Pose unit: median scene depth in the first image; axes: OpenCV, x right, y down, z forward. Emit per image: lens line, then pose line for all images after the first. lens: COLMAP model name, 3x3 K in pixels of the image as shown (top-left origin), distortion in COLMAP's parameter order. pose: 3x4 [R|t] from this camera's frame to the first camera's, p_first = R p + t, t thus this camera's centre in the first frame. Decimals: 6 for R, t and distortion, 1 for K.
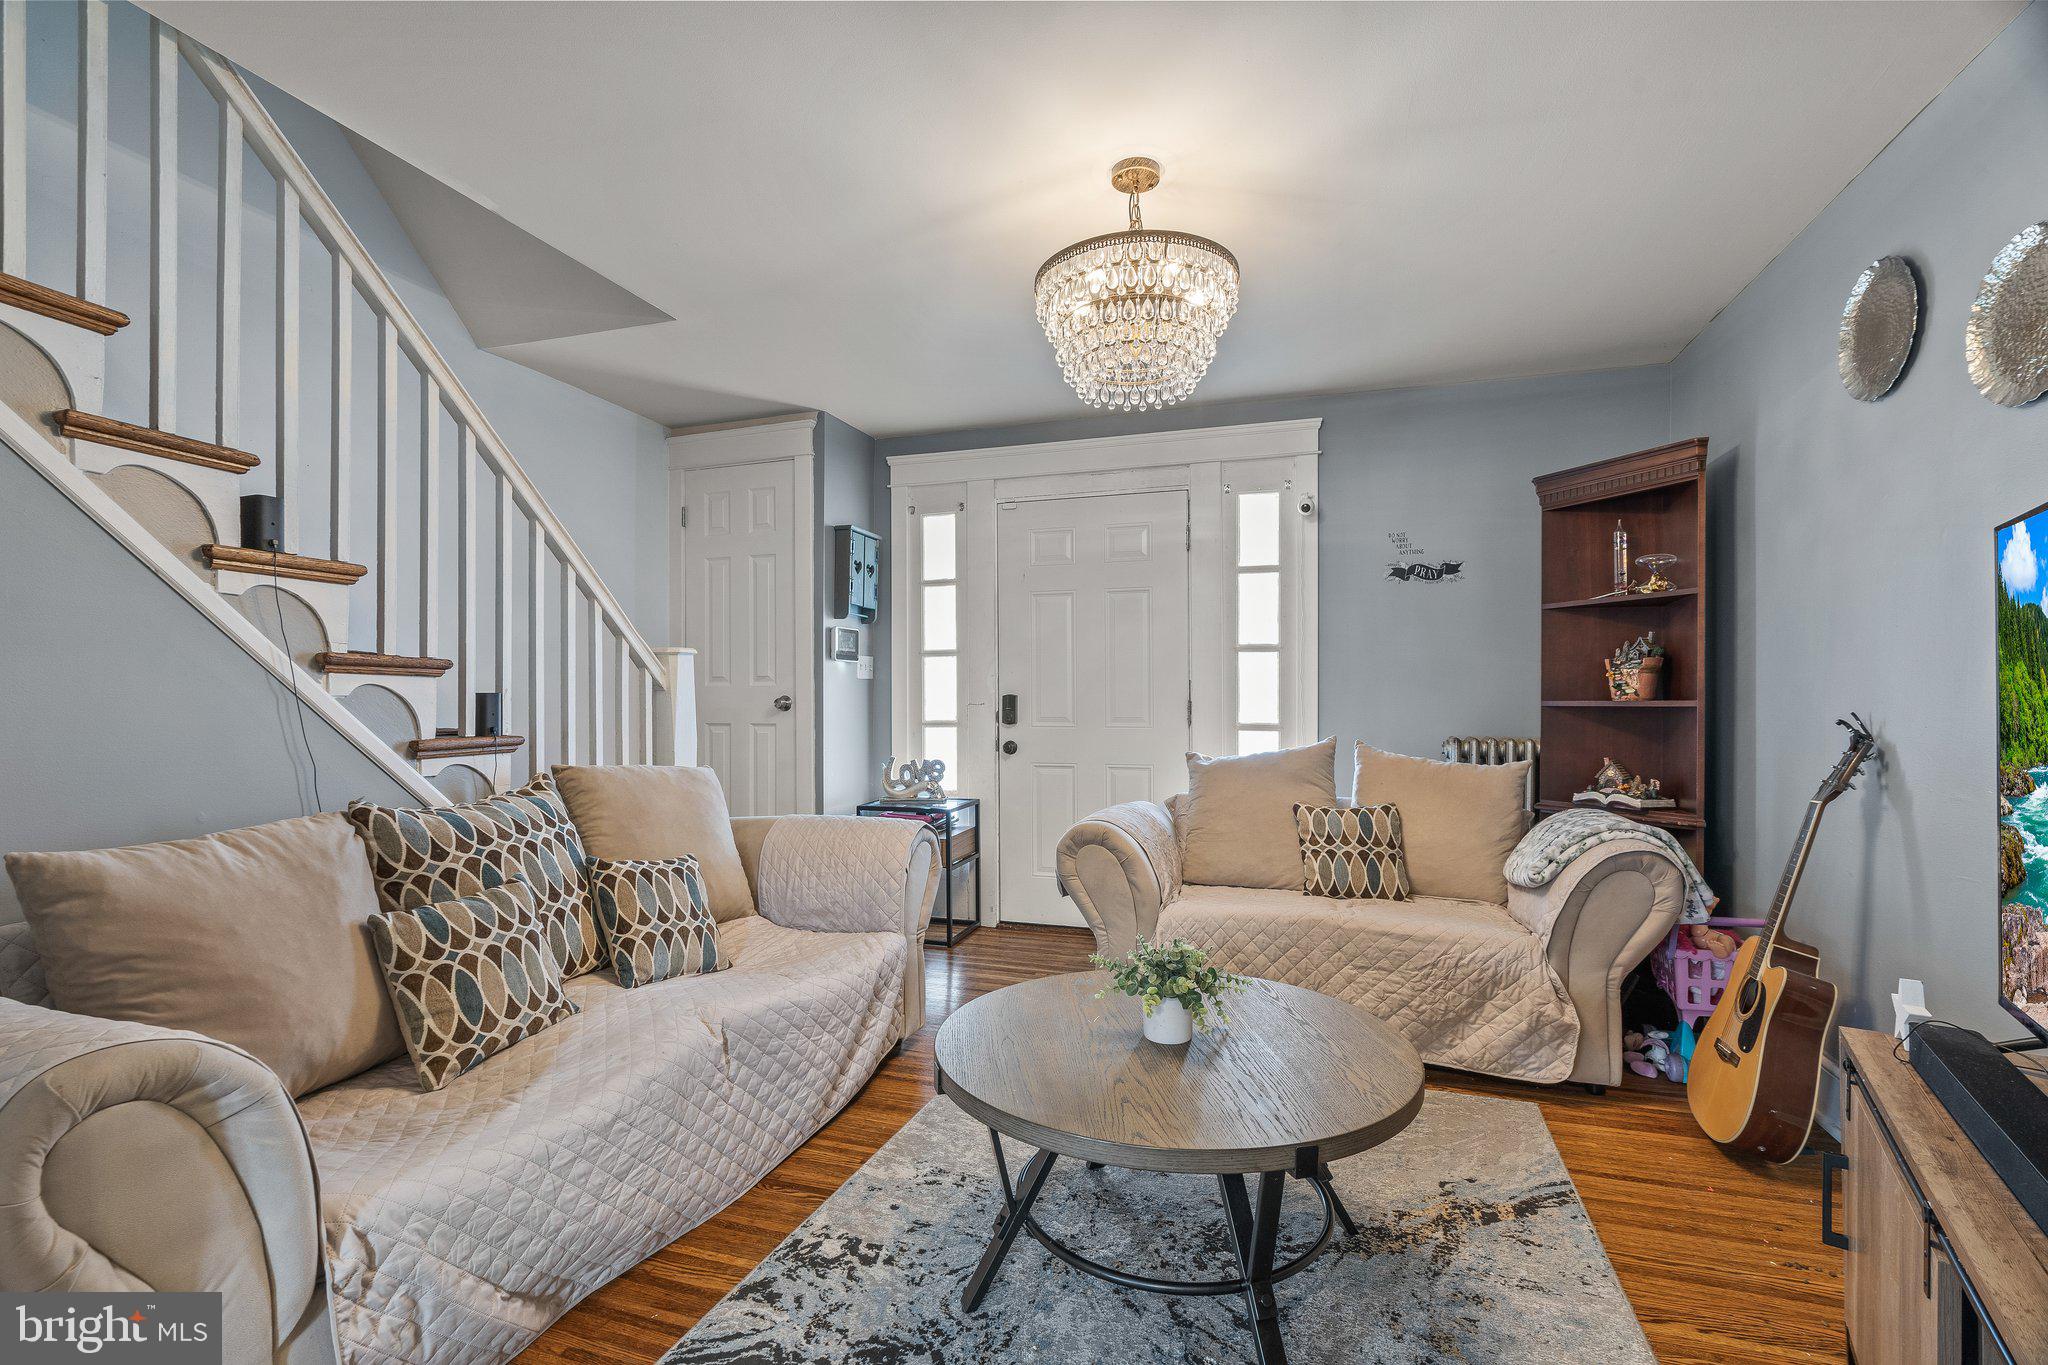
lens RADIAL K [[925.9, 0, 1025.8], [0, 925.9, 700.9], [0, 0, 1]] dist [-0.000751, 0.000525]
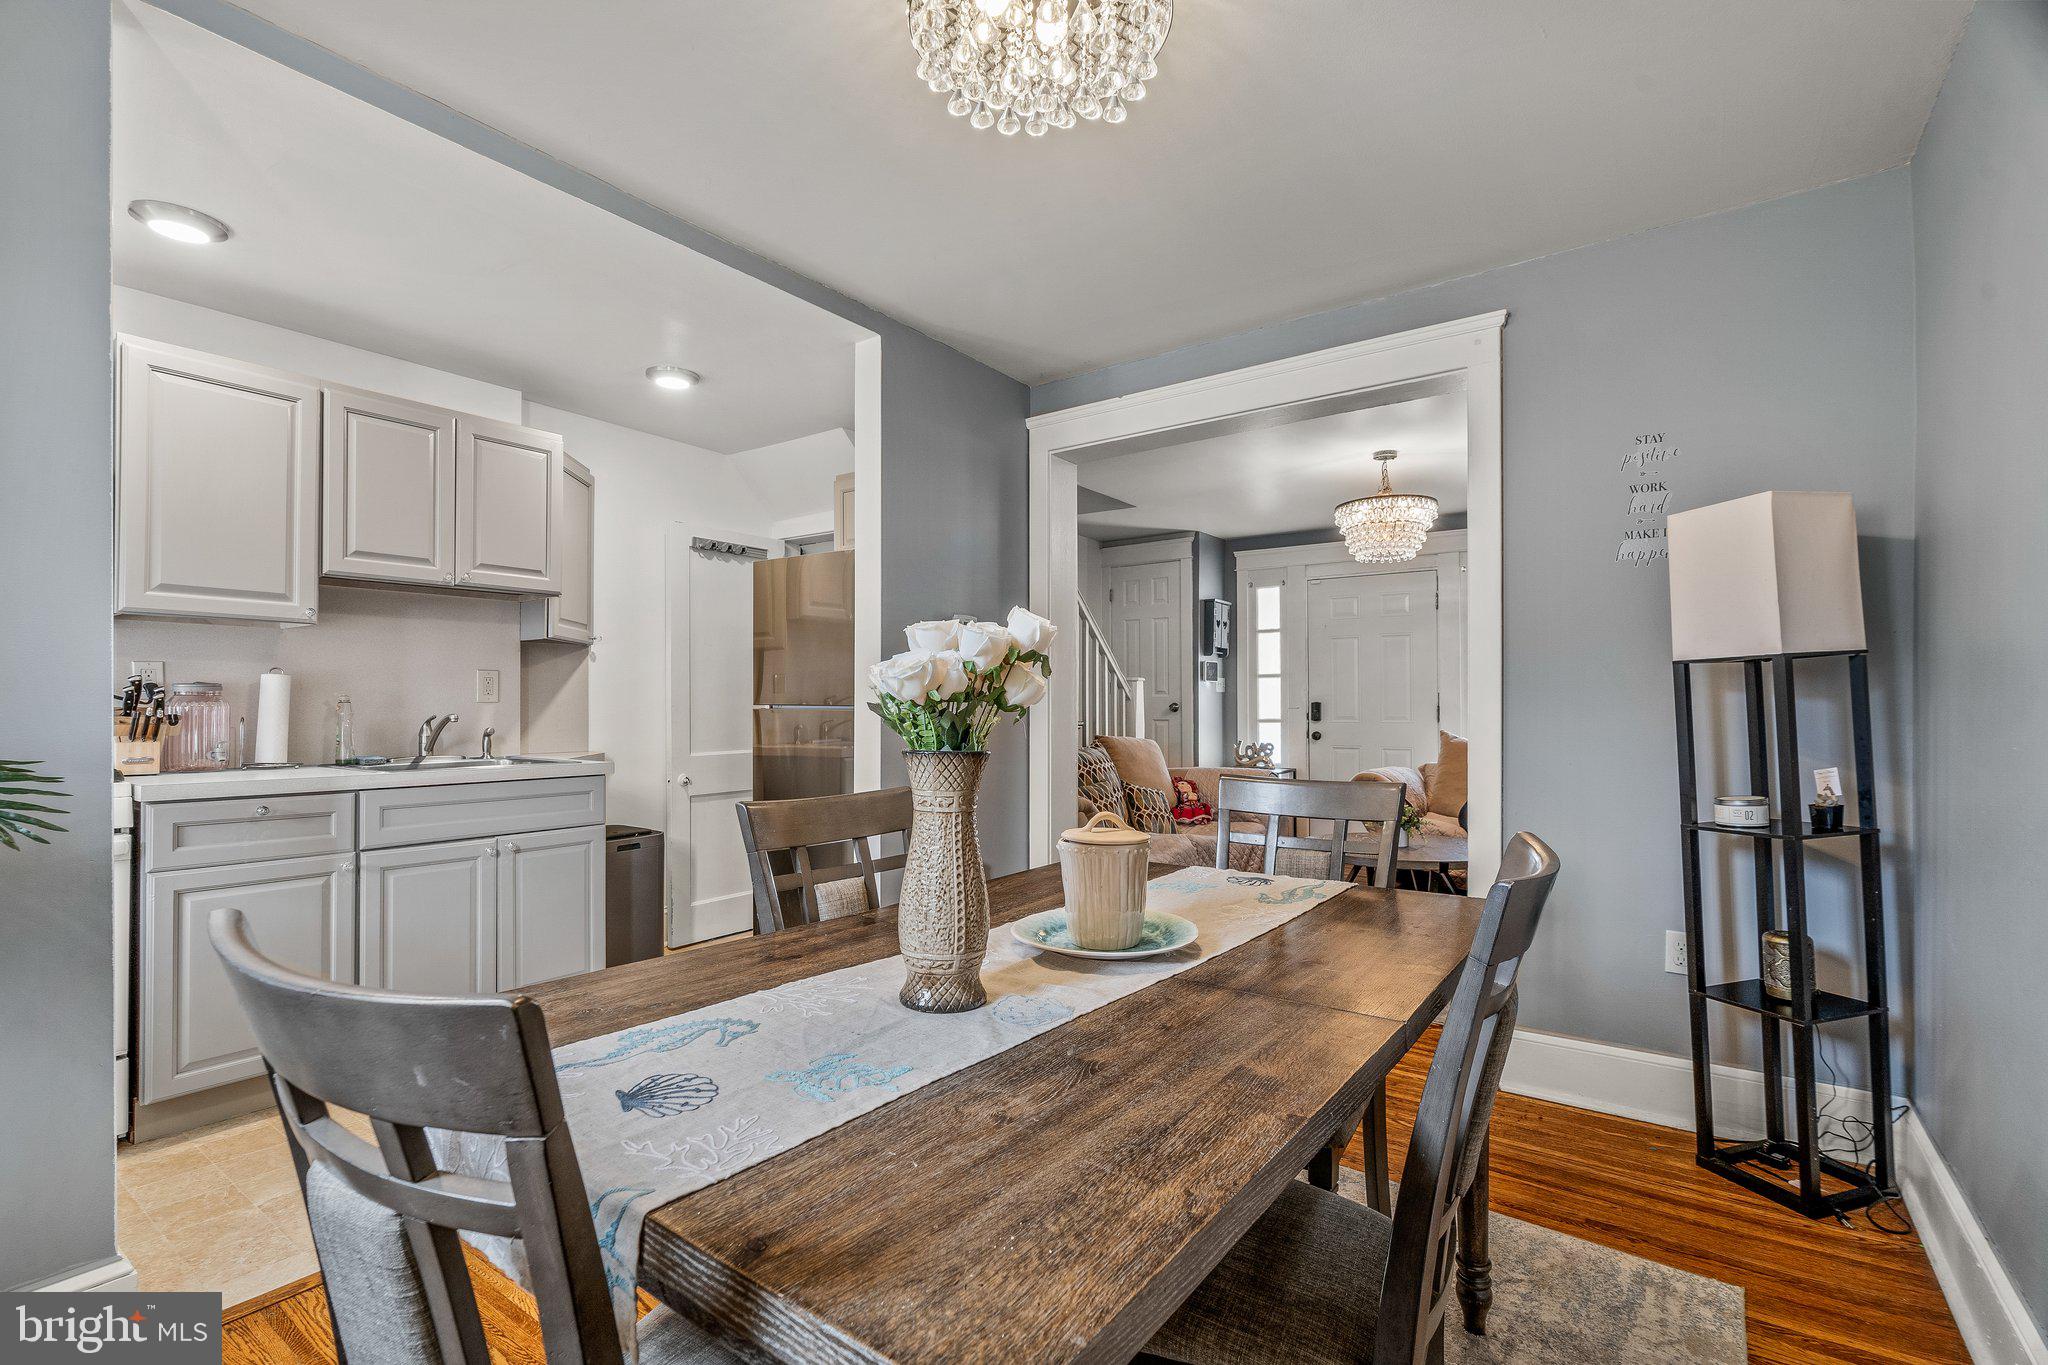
lens RADIAL K [[925.9, 0, 1025.8], [0, 925.9, 700.9], [0, 0, 1]] dist [-0.000751, 0.000525]
pose [[0.953763, -0.002714, -0.300549, -0.015072], [0.000099, 0.999962, -0.008717, 0.005040], [0.300561, 0.008284, 0.953727, -0.646890]]
